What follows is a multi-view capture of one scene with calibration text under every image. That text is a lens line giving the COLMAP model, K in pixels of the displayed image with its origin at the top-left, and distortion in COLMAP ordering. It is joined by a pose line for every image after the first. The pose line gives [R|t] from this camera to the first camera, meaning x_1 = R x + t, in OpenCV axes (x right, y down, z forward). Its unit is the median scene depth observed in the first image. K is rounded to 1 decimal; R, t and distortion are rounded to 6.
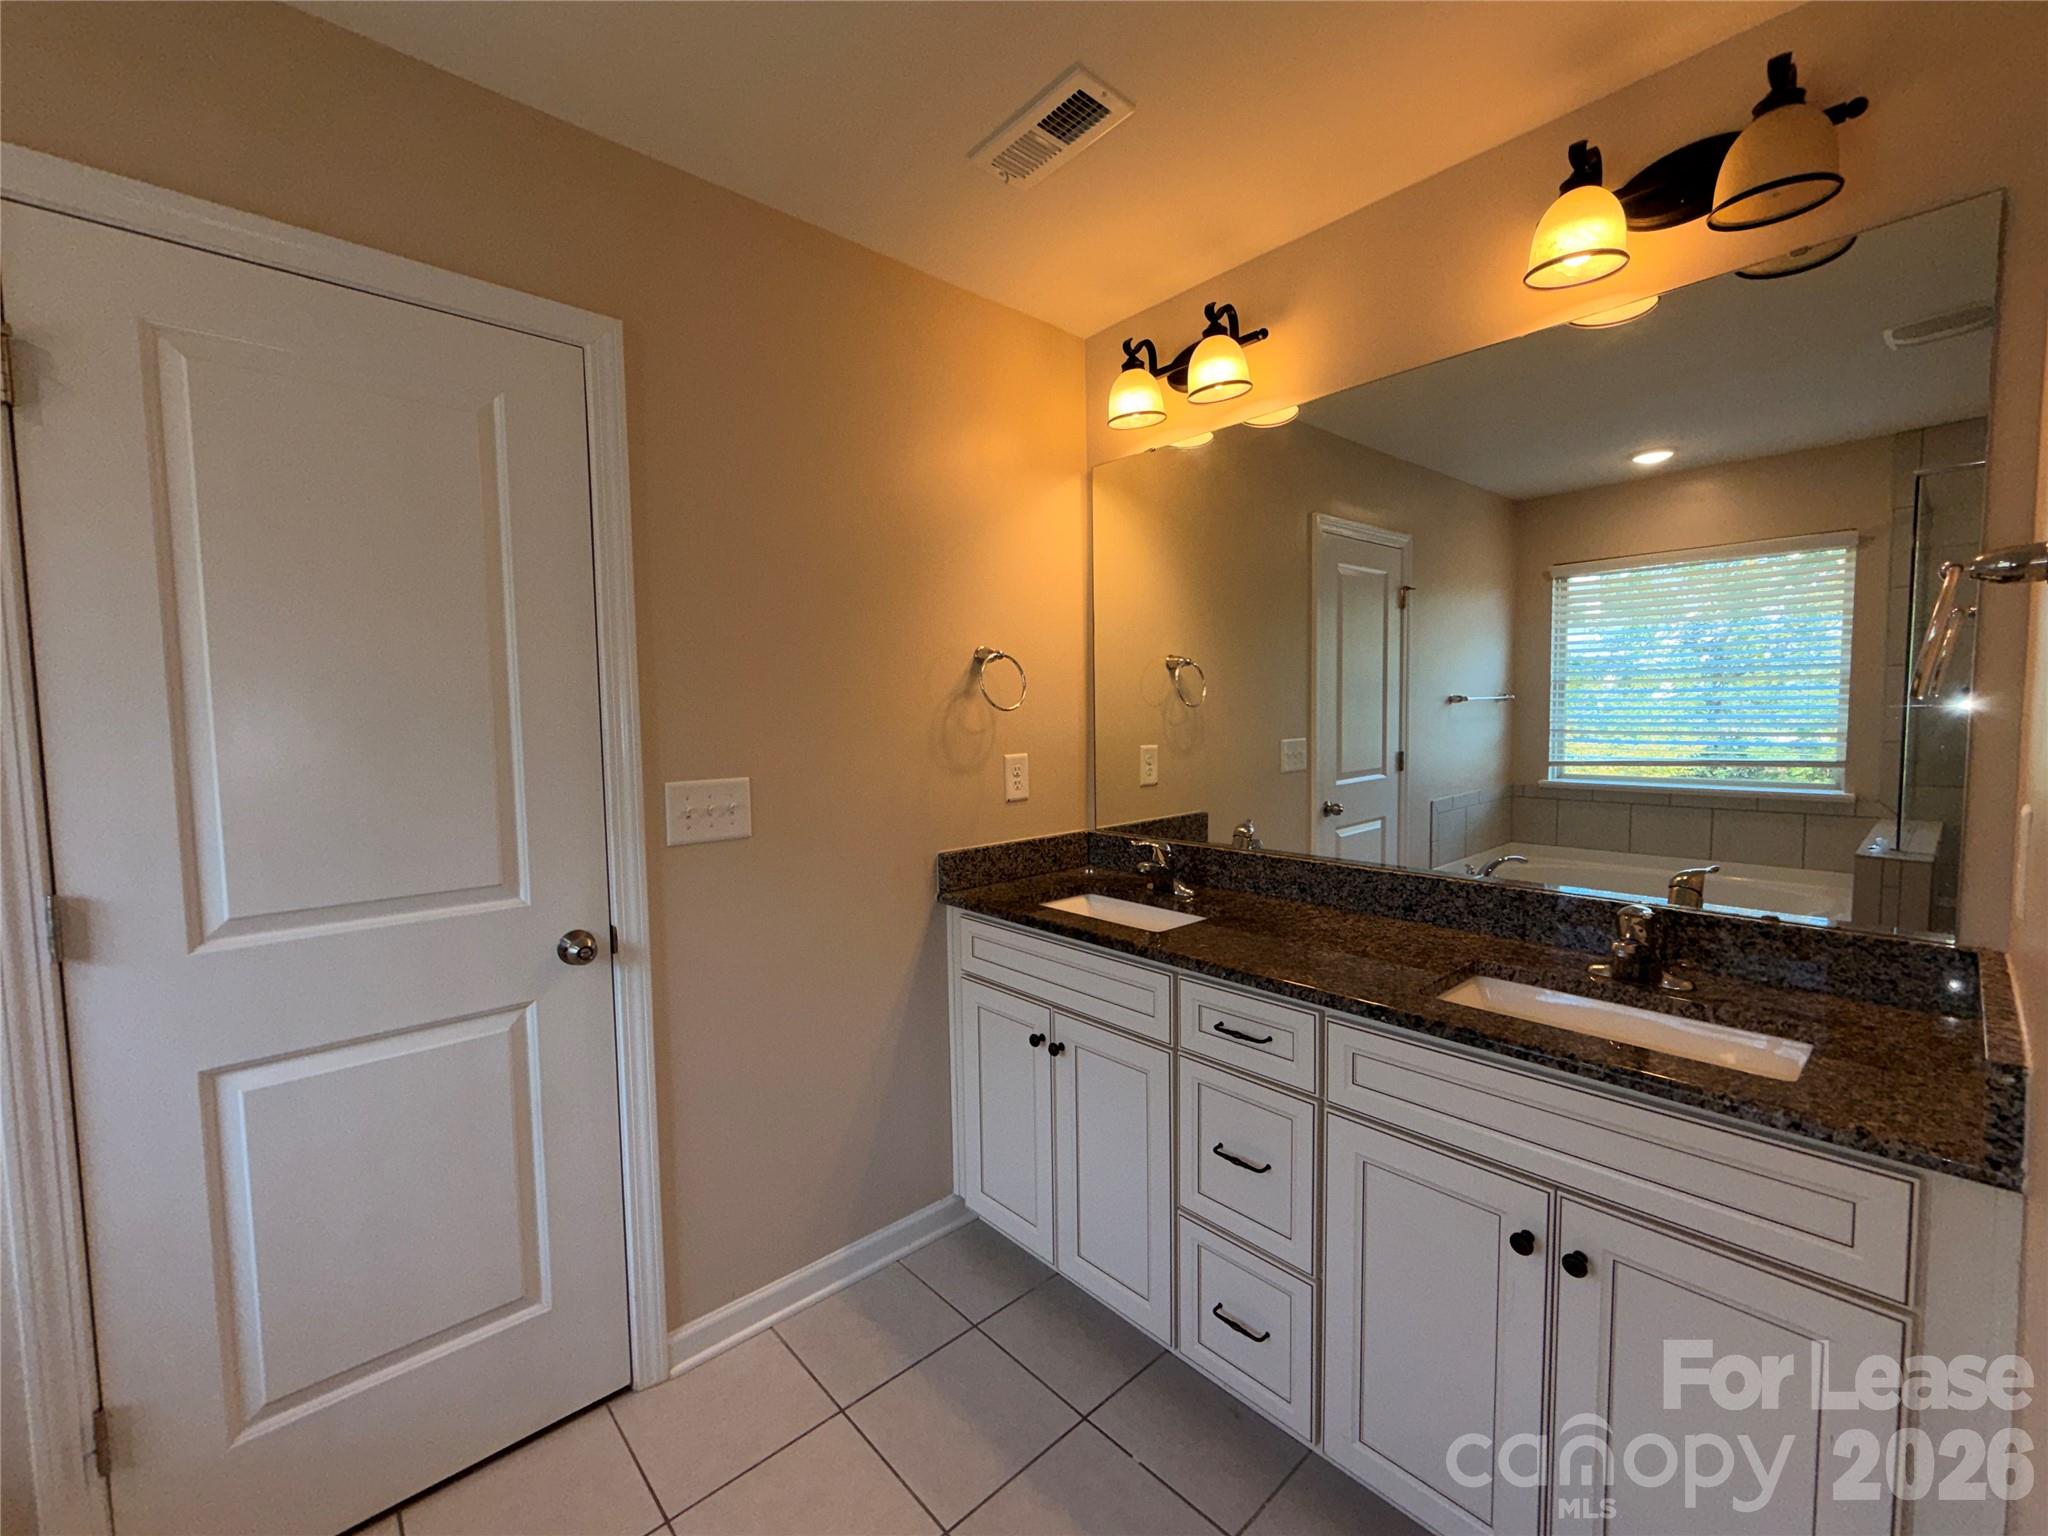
lens RADIAL K [[813.5, 0, 1016.1], [0, 813.5, 764.9], [0, 0, 1]] dist [0.000349, 0.000010]
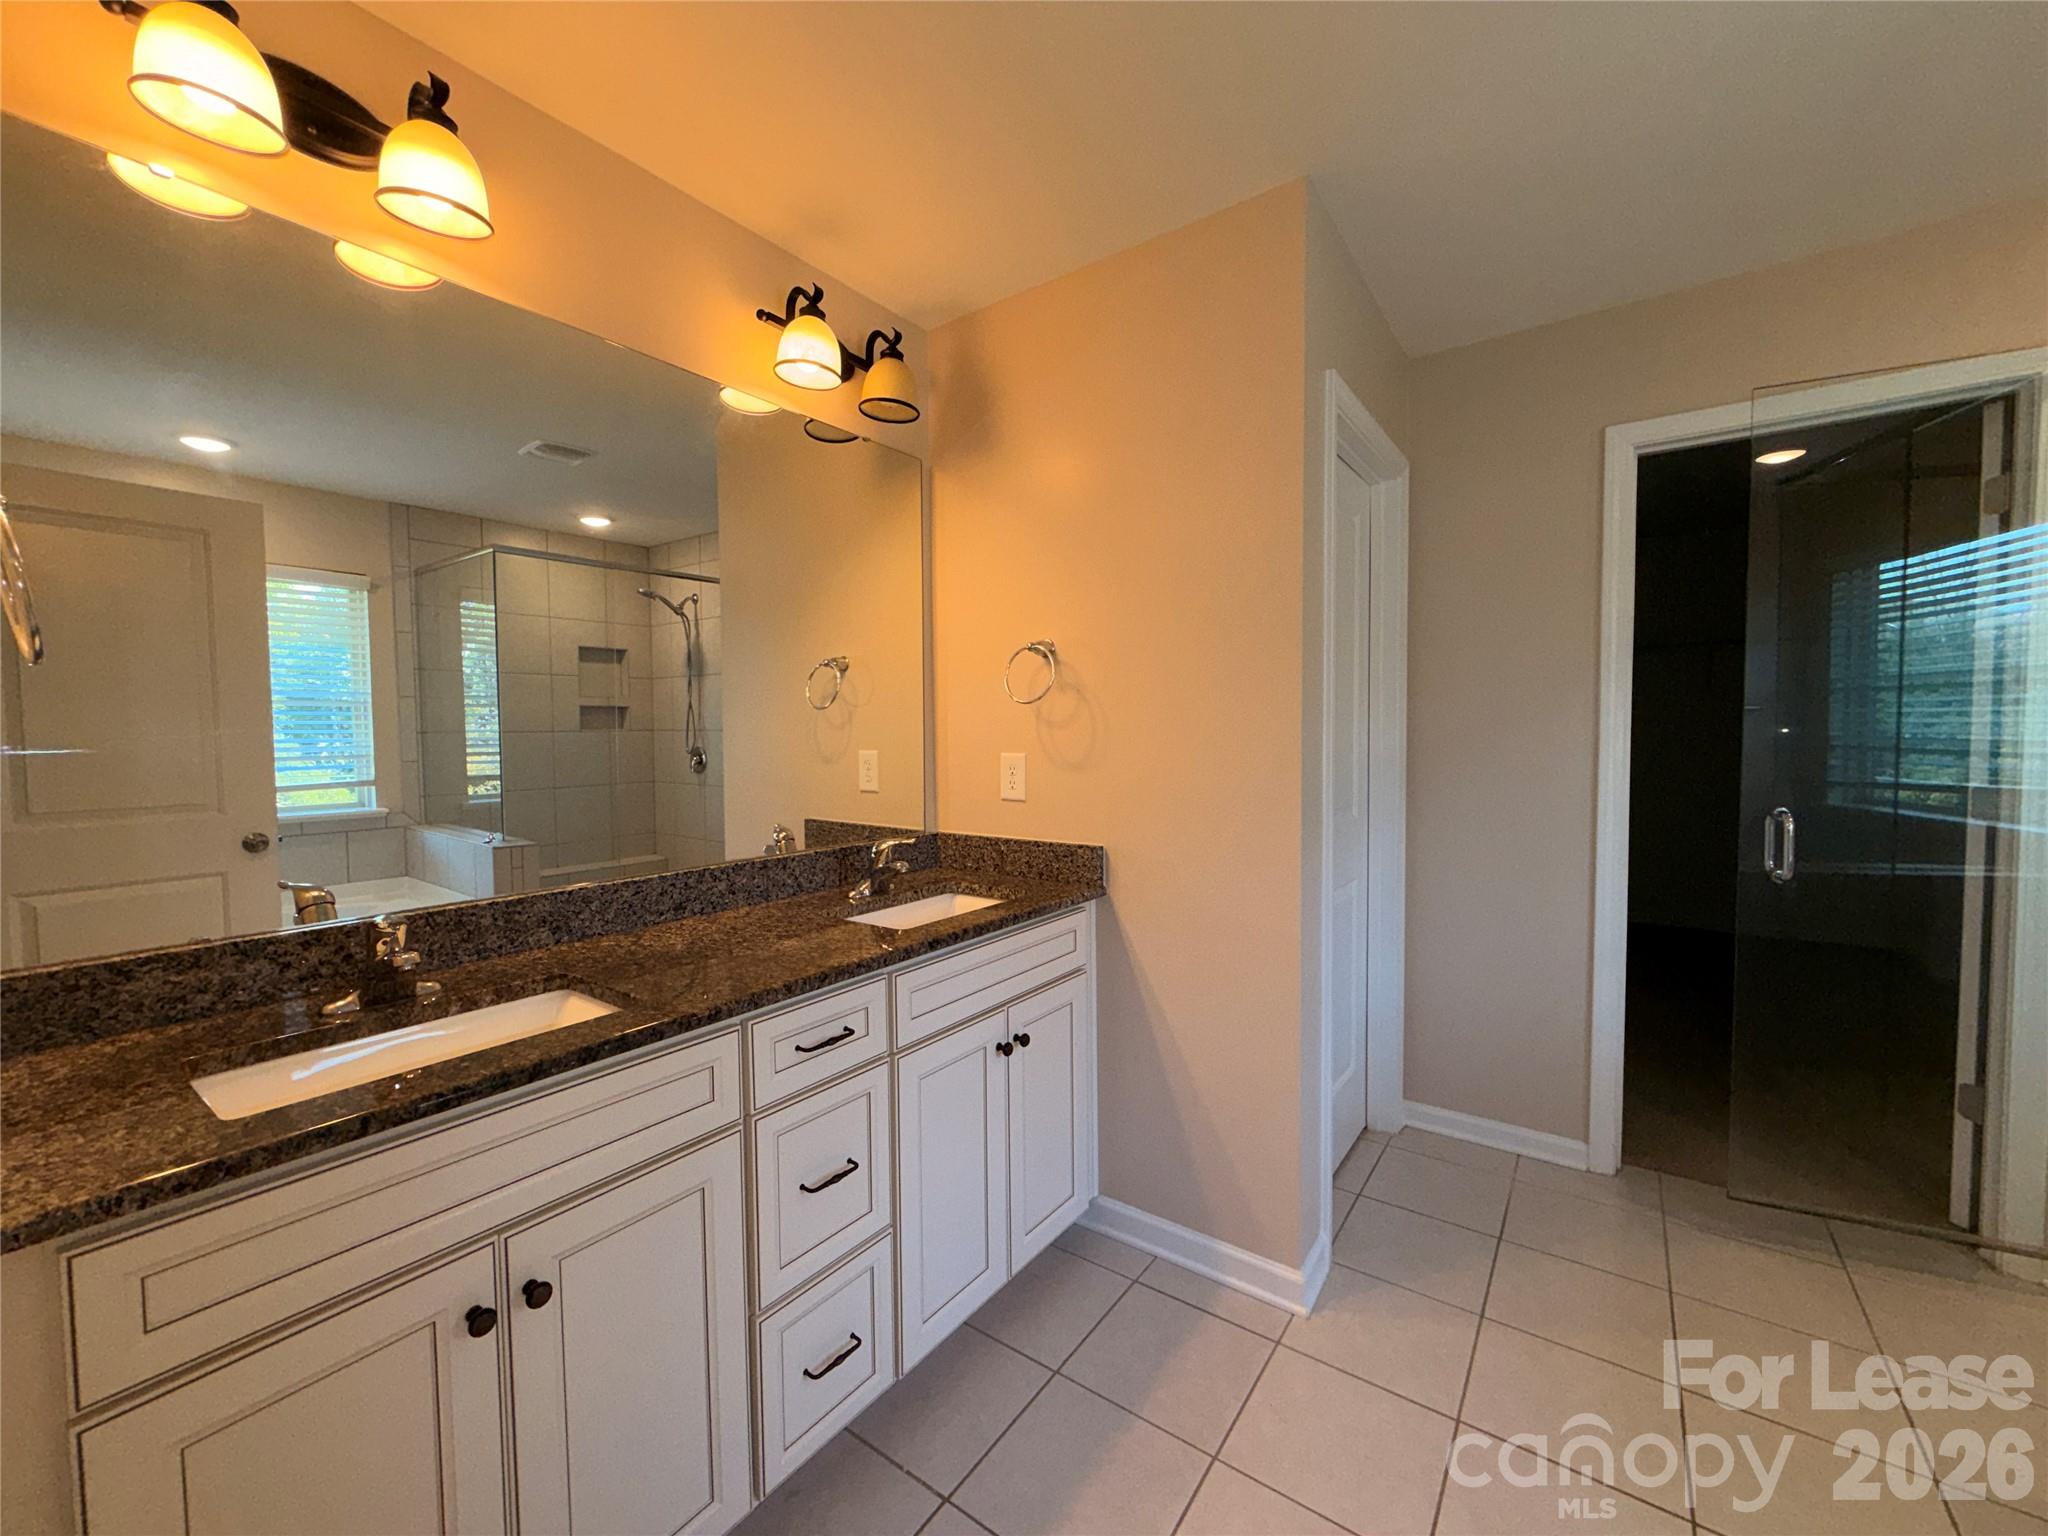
lens RADIAL K [[806.3, 0, 1010.4], [0, 806.3, 767.6], [0, 0, 1]] dist [-0.002839, -0.000839]
pose [[-0.176179, -0.027797, 0.983966, -0.615496], [0.077187, 0.996133, 0.041962, -0.000696], [-0.981327, 0.083342, -0.173353, 0.875465]]
